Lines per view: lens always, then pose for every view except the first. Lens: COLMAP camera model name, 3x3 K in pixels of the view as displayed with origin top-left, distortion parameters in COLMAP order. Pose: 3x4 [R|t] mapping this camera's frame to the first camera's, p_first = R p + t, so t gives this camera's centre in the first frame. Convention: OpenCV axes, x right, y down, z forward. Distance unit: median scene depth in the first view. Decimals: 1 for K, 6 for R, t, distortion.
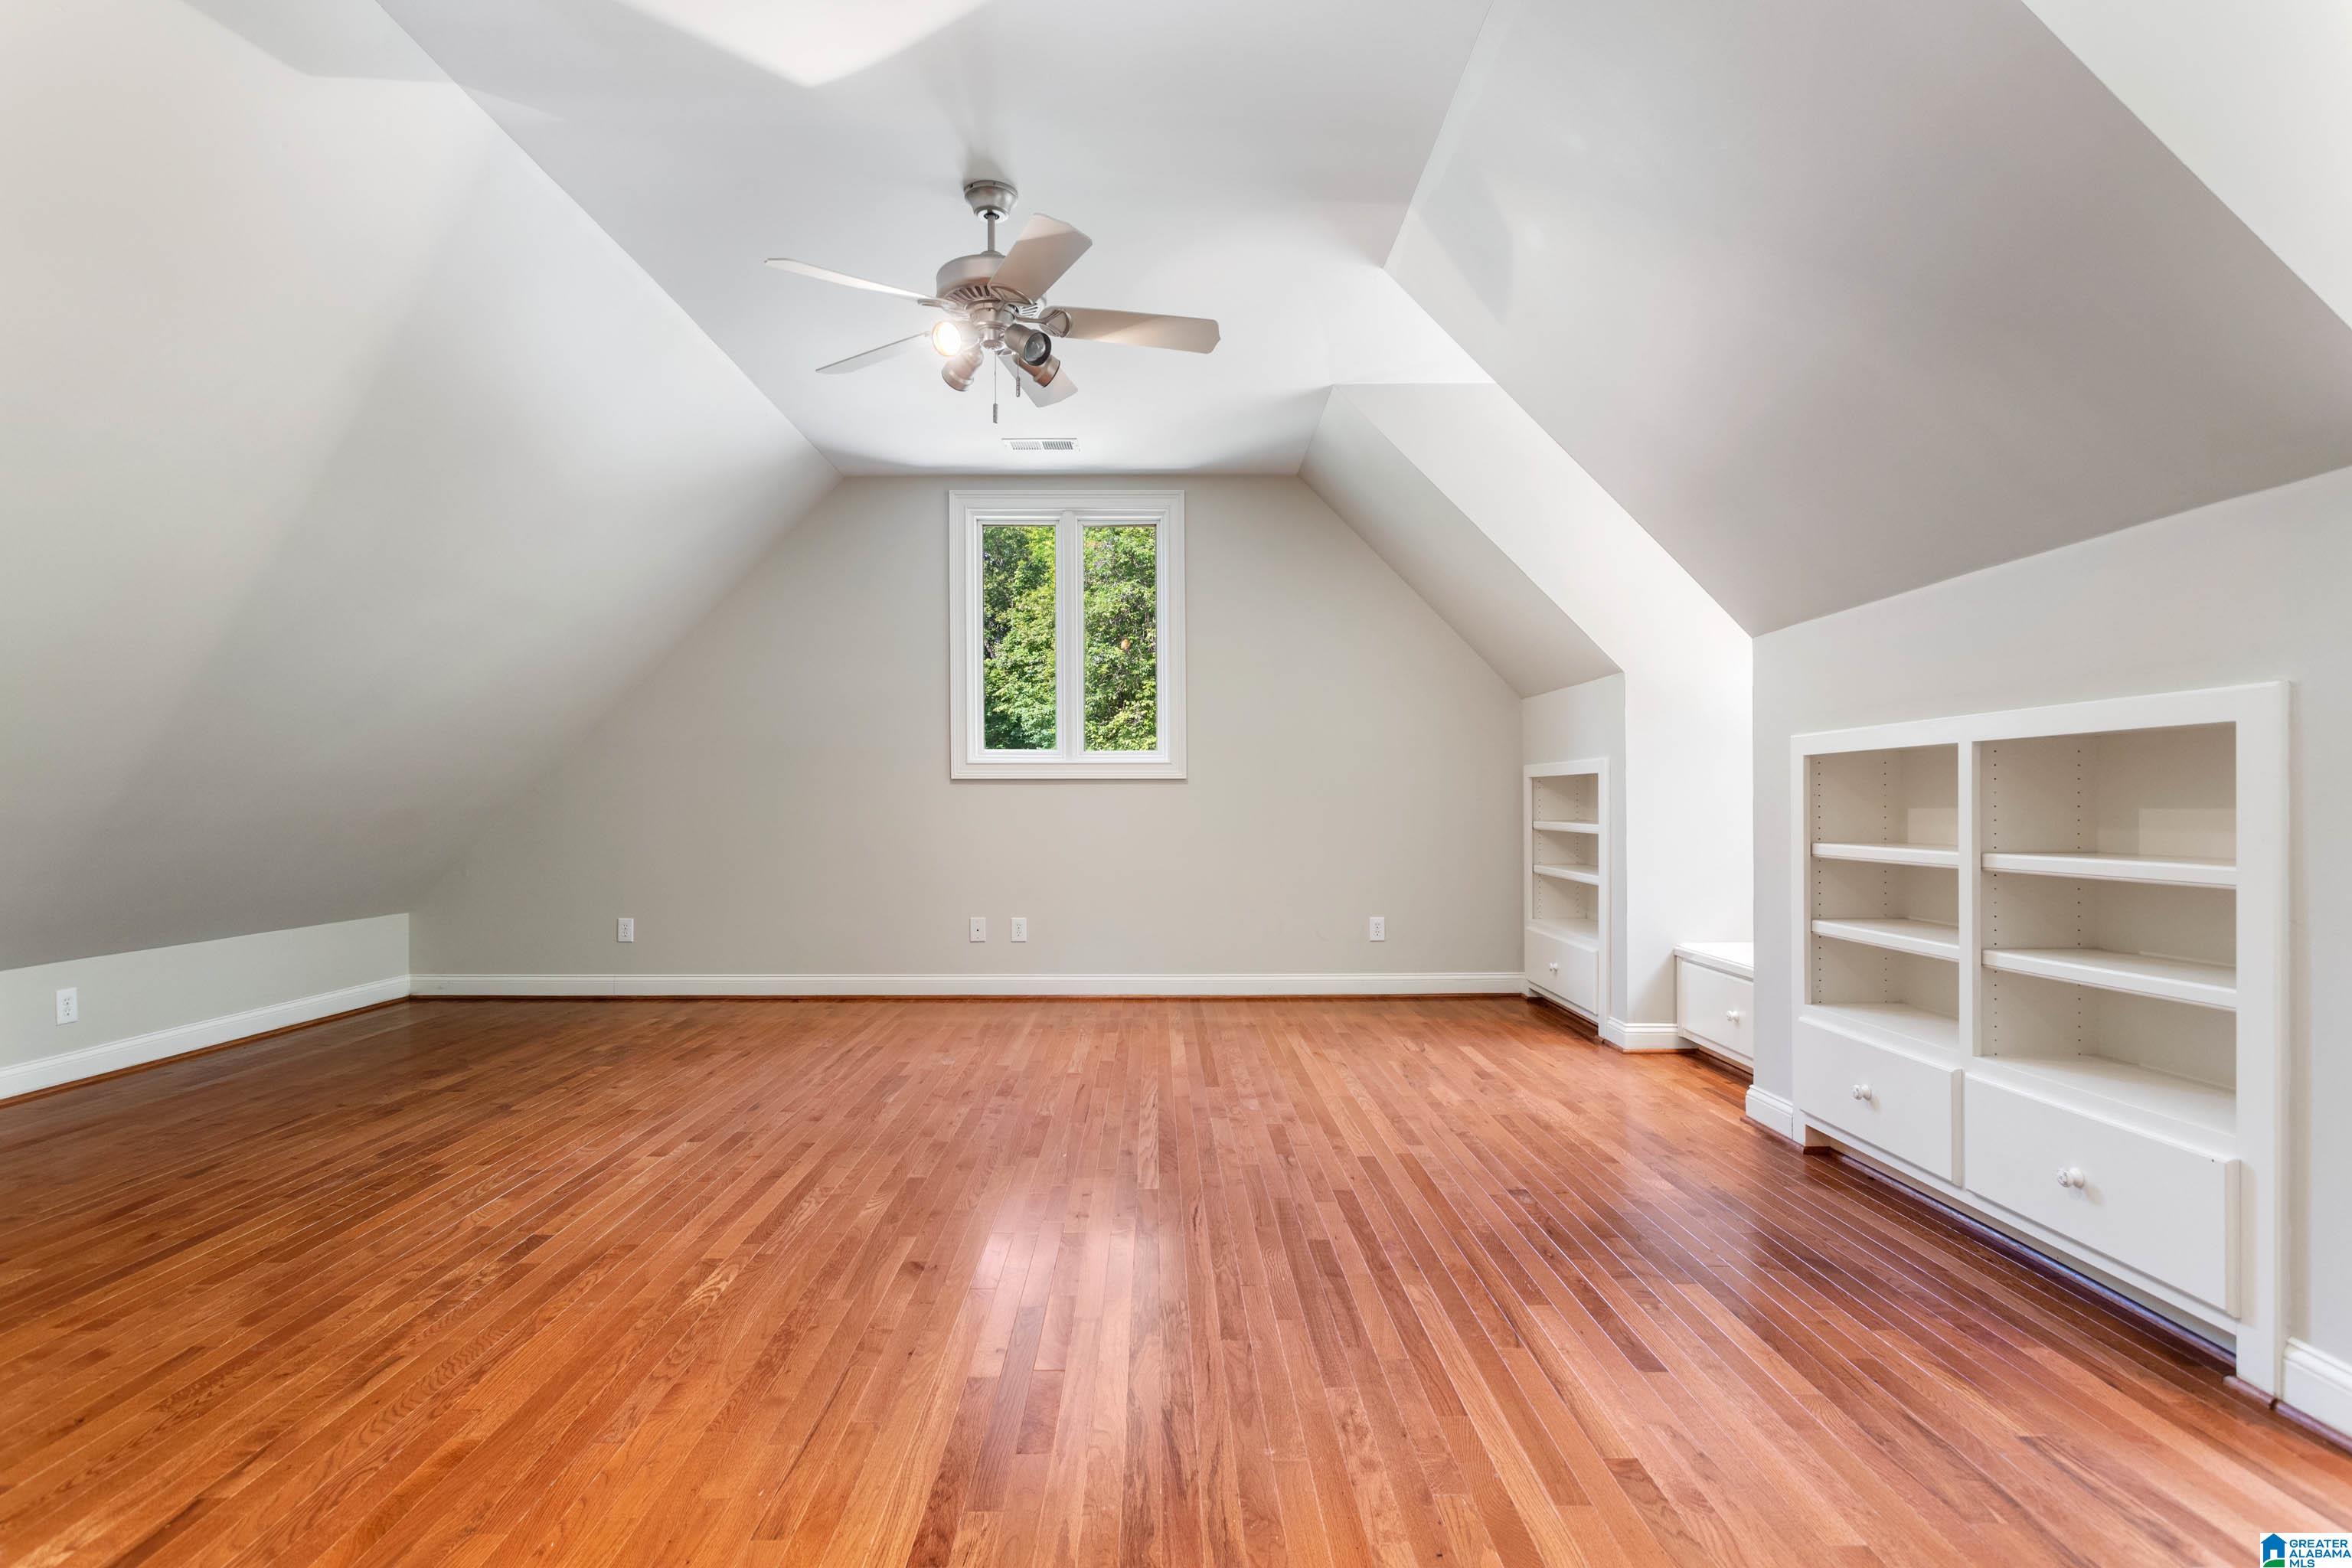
lens RADIAL K [[1155.3, 0, 1172.6], [0, 1155.3, 796.9], [0, 0, 1]] dist [-0.004061, 0.000287]
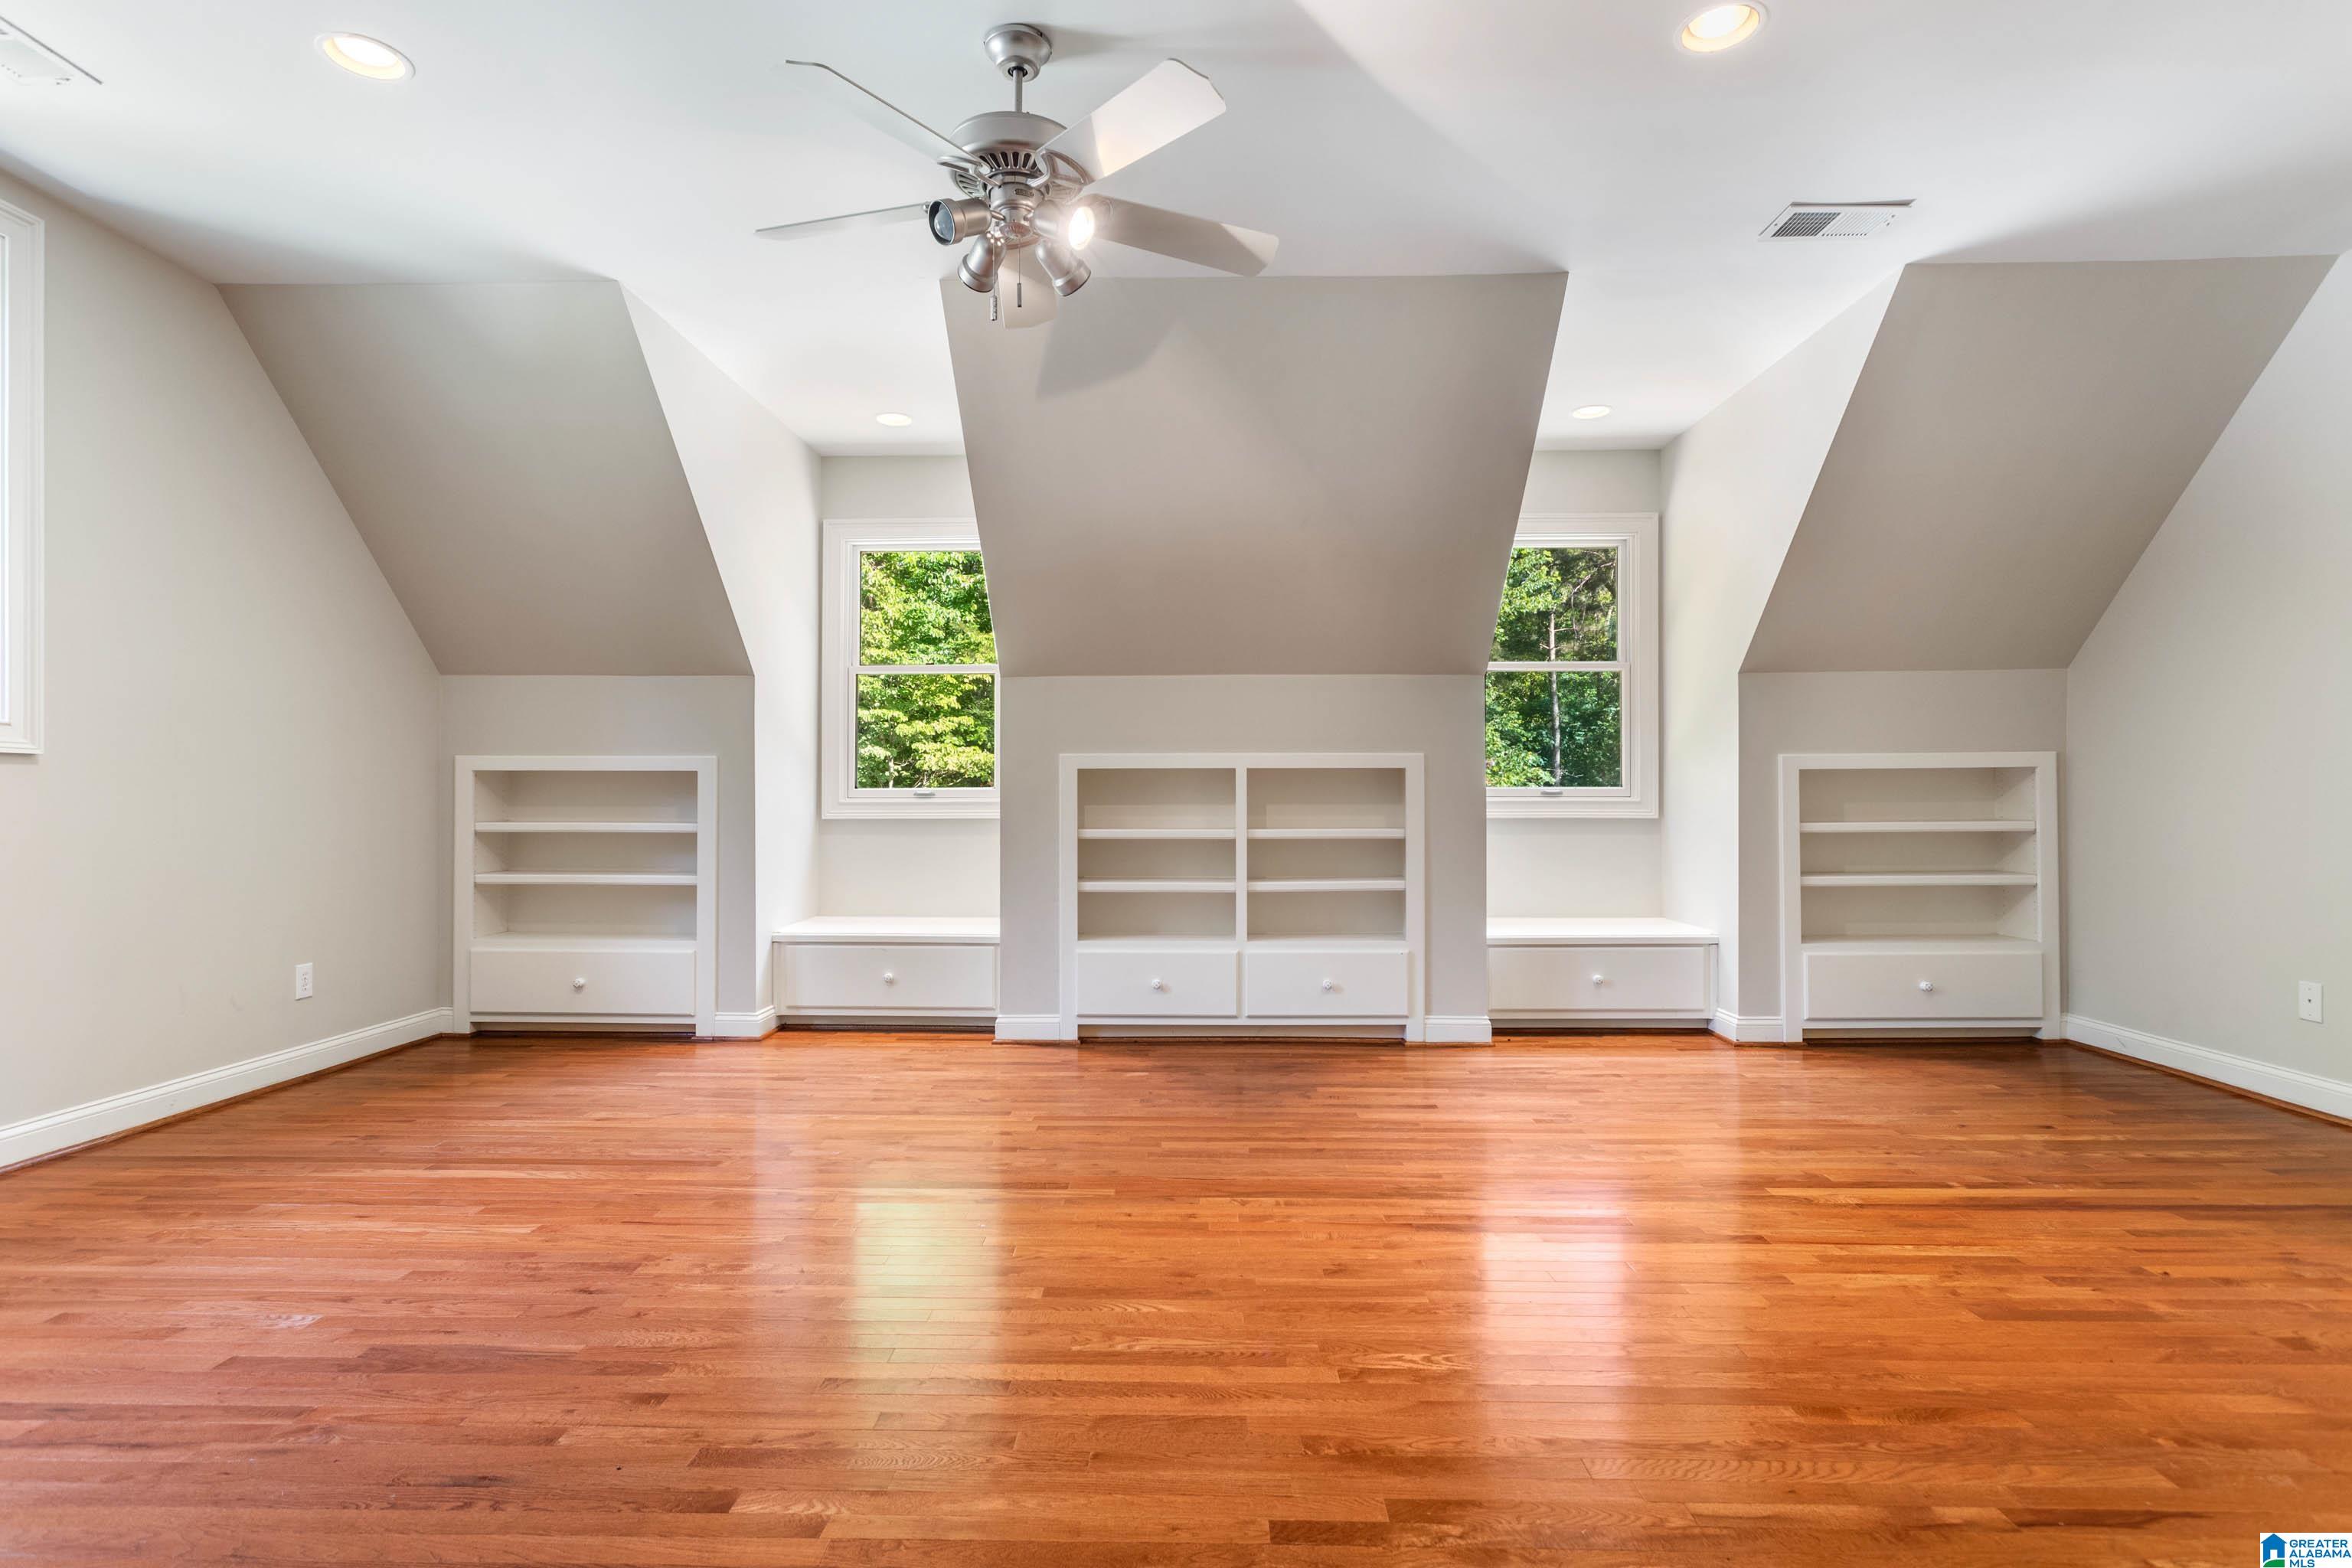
lens RADIAL K [[1155.3, 0, 1172.6], [0, 1155.3, 796.9], [0, 0, 1]] dist [-0.004061, 0.000287]
pose [[0.059777, 0.006440, 0.998191, -1.116659], [-0.006873, 0.999958, -0.006040, 0.008148], [-0.998188, -0.006499, 0.059819, 0.996224]]
